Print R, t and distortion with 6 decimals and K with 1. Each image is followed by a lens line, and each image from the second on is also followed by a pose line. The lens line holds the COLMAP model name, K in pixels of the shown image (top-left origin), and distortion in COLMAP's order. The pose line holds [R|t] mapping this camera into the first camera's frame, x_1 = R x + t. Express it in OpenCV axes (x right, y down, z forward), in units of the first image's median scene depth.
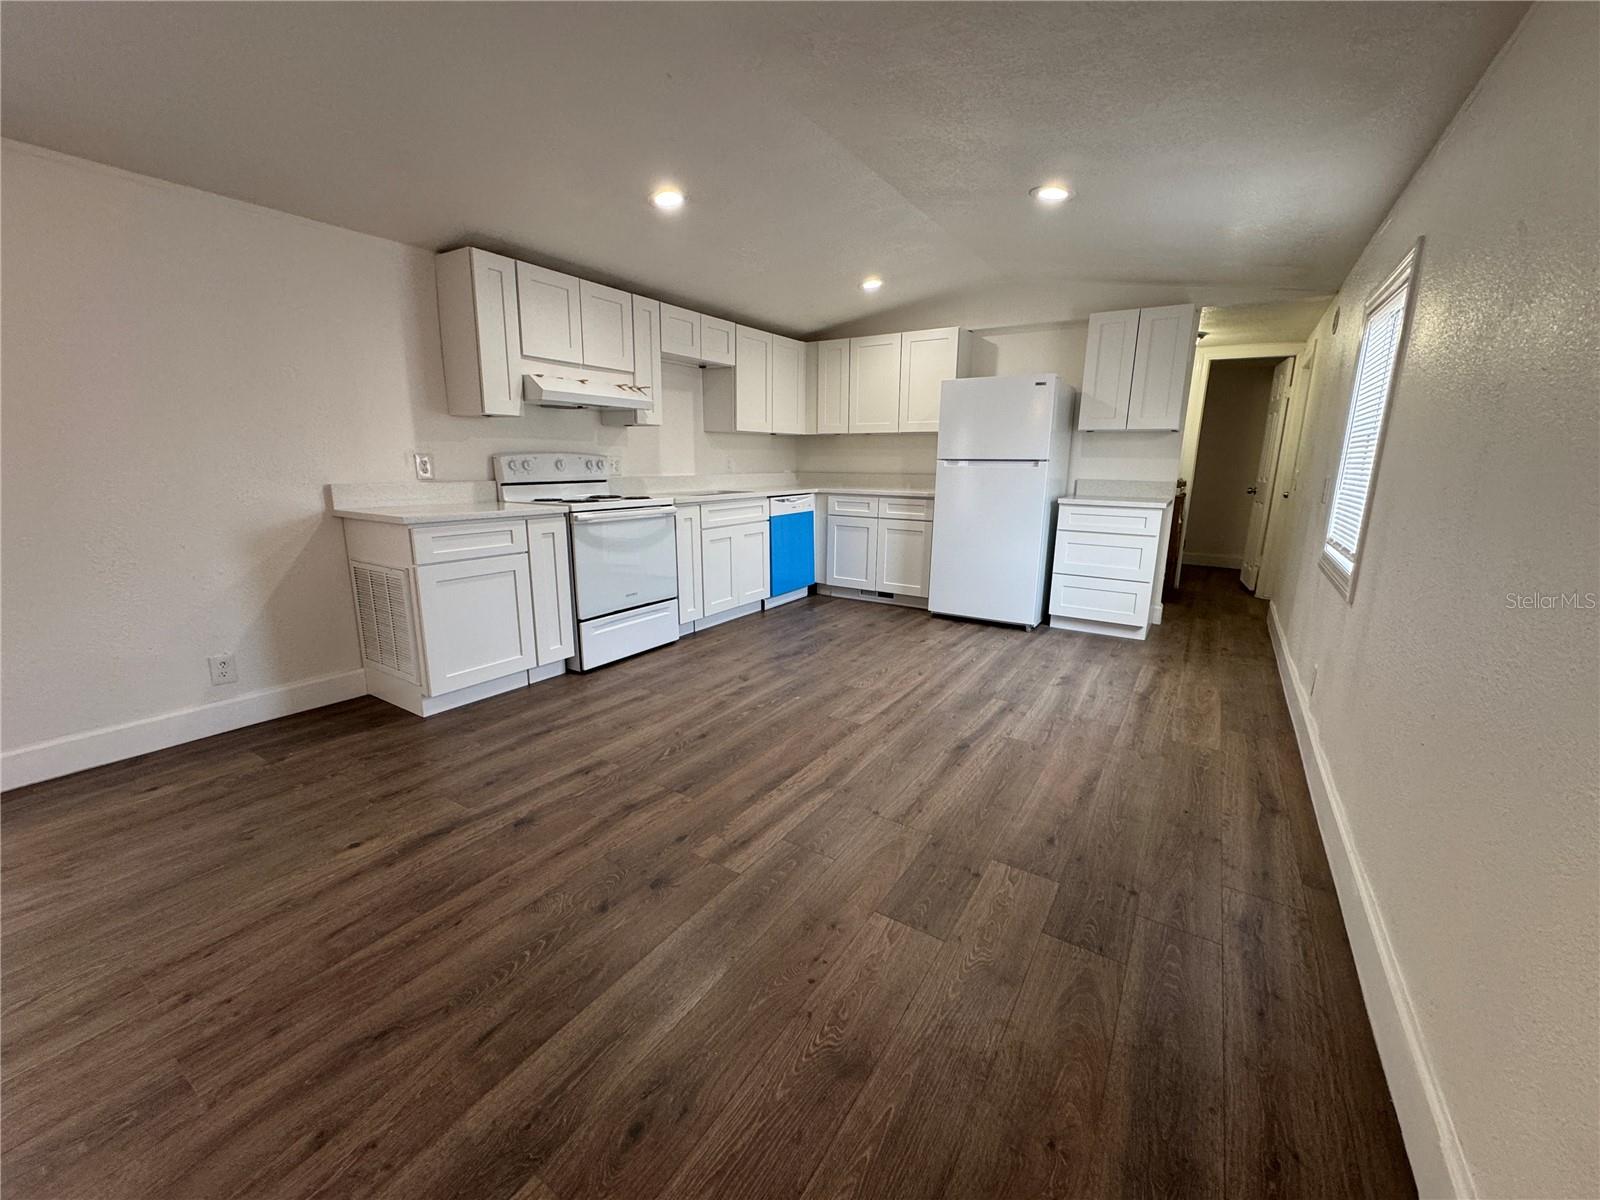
lens RADIAL K [[640.4, 0, 797.8], [0, 640.4, 595.8], [0, 0, 1]] dist [-0.001033, -0.000008]
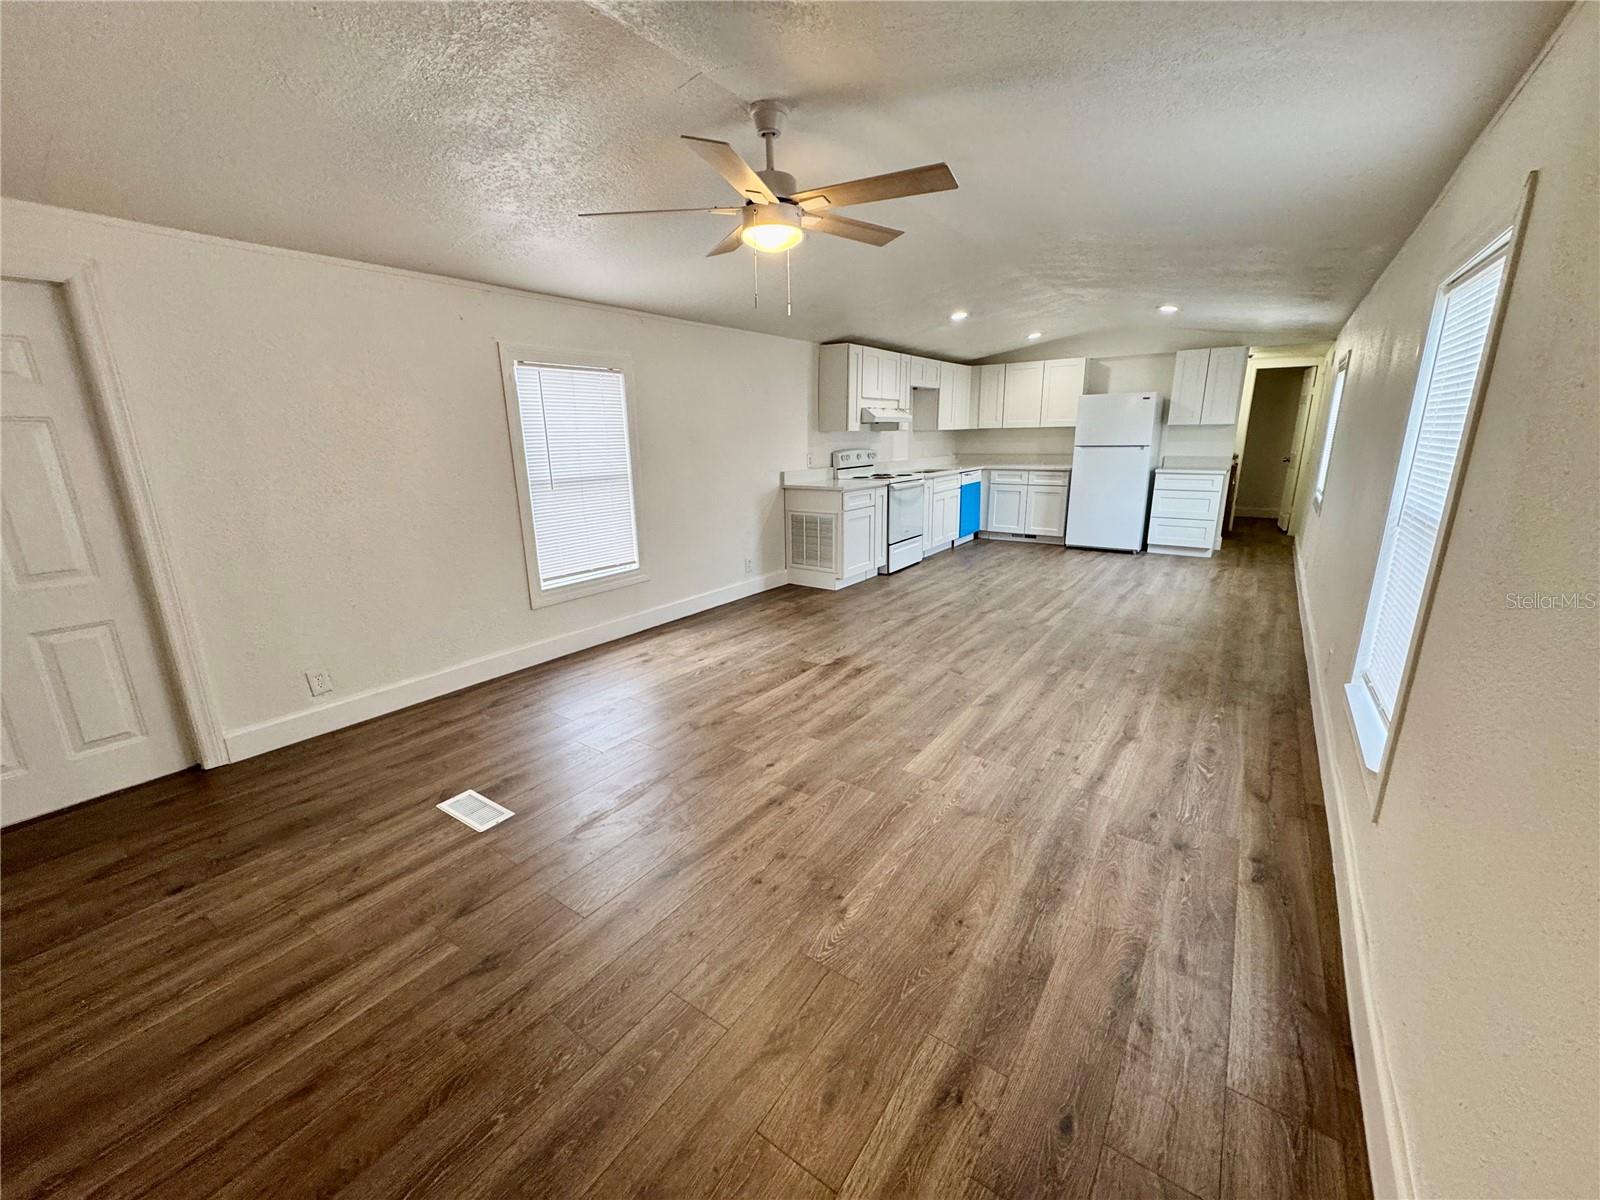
lens RADIAL K [[637.1, 0, 802.0], [0, 637.1, 597.9], [0, 0, 1]] dist [0.000320, 0.000125]
pose [[0.998614, -0.014031, -0.050736, -0.412456], [0.016169, 0.998987, 0.041987, 0.090624], [0.050096, -0.042750, 0.997829, -0.665786]]
